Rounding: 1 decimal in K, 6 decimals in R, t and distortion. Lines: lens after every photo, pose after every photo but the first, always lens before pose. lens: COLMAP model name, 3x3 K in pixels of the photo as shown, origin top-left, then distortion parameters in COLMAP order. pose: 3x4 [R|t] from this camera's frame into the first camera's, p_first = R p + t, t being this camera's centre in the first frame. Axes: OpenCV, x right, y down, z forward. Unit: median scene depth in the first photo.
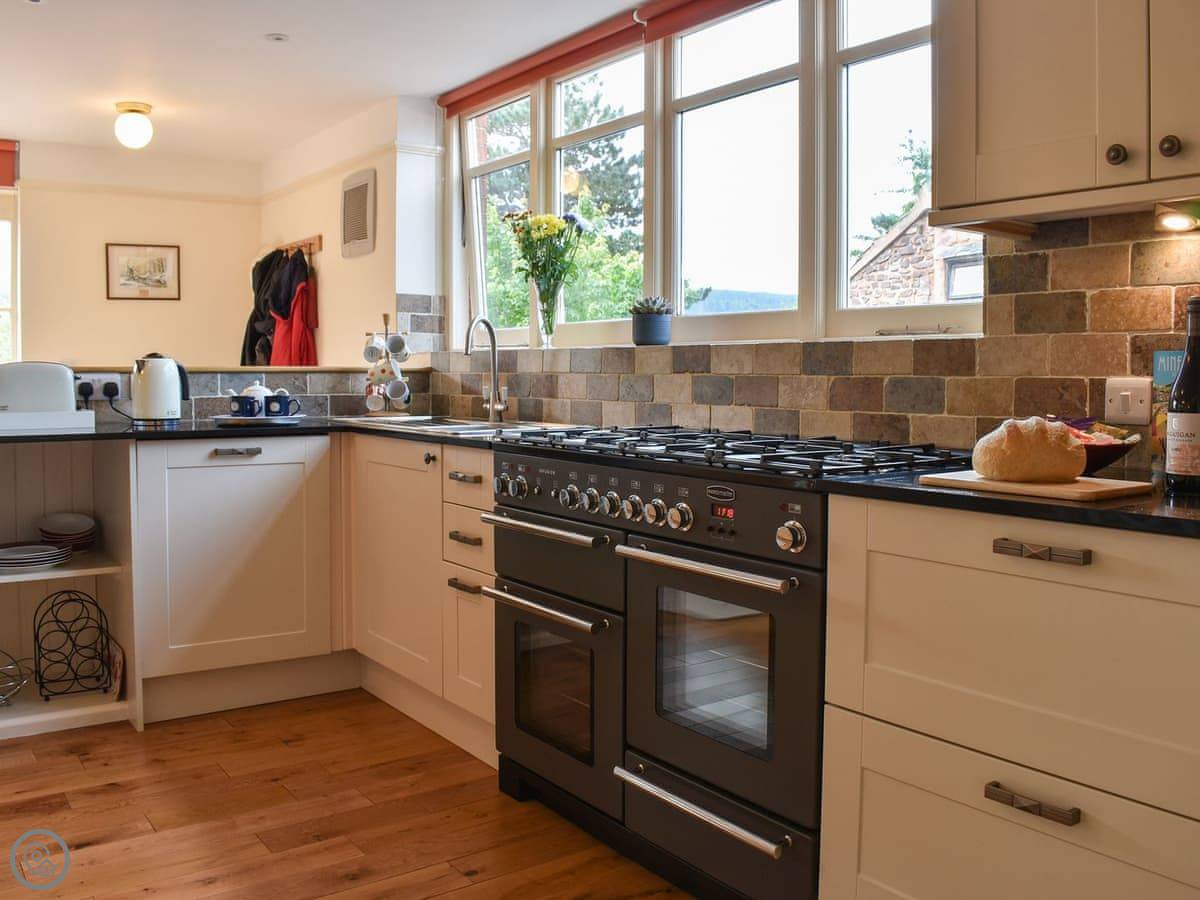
lens RADIAL K [[1050.5, 0, 604.2], [0, 1050.5, 422.0], [0, 0, 1]] dist [-0.085678, -0.003827]
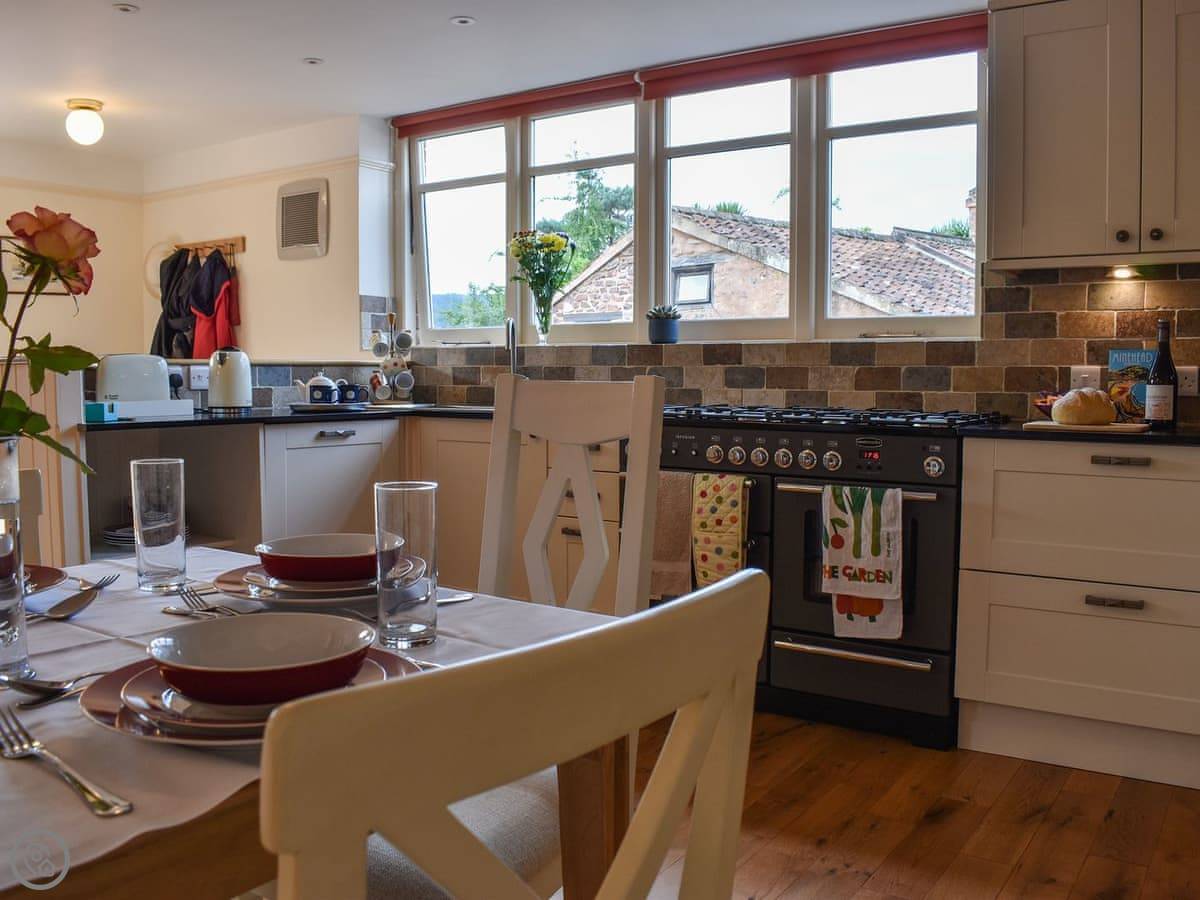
lens RADIAL K [[1041.7, 0, 600.0], [0, 1041.7, 450.0], [0, 0, 1]] dist [-0.085309, -0.006754]
pose [[0.943883, -0.025930, 0.329260, -0.549458], [0.016697, 0.999385, 0.030839, 0.019511], [-0.329857, -0.023611, 0.943736, -0.203835]]
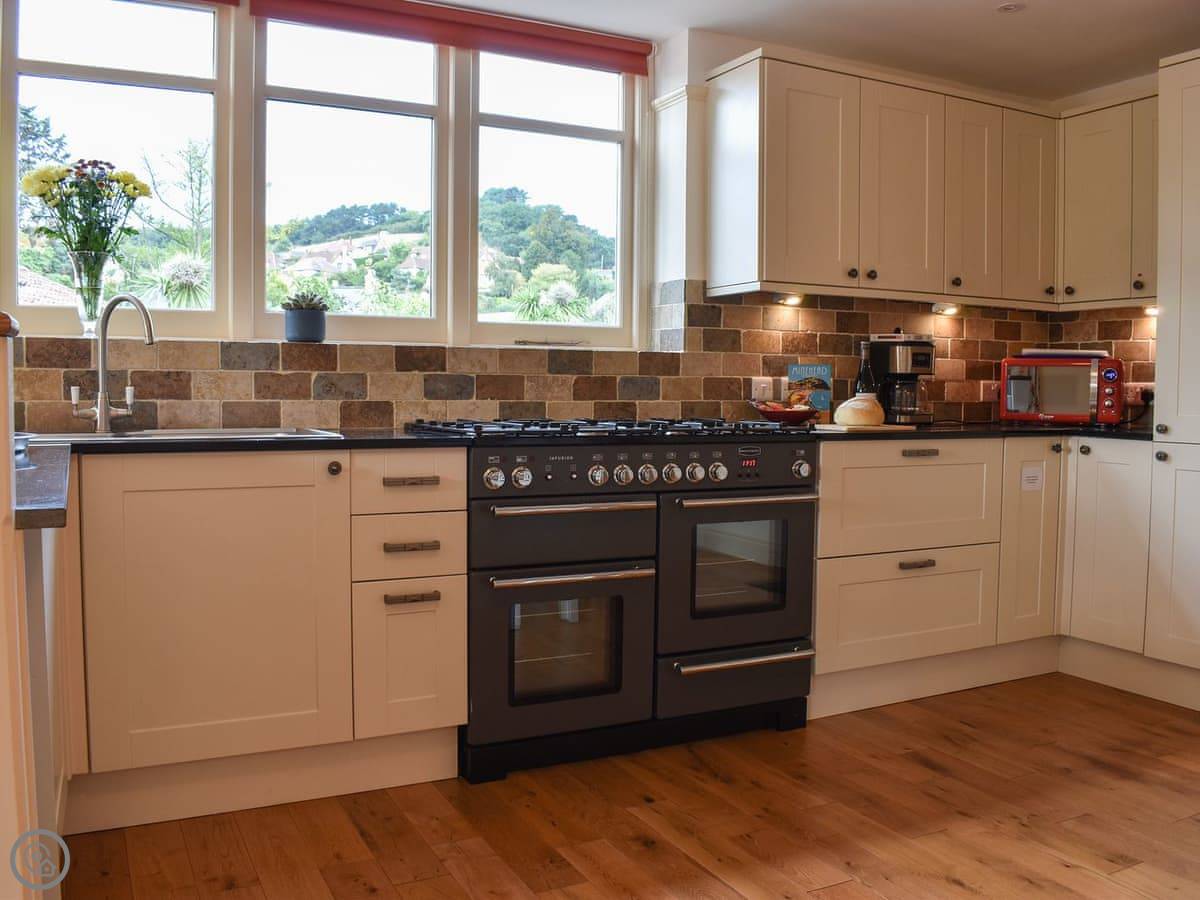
lens RADIAL K [[1041.7, 0, 600.0], [0, 1041.7, 450.0], [0, 0, 1]] dist [-0.085309, -0.006754]
pose [[0.161229, -0.061868, 0.984976, -1.057371], [0.038869, 0.997657, 0.056302, -0.020954], [-0.986151, 0.029207, 0.163256, 0.714860]]
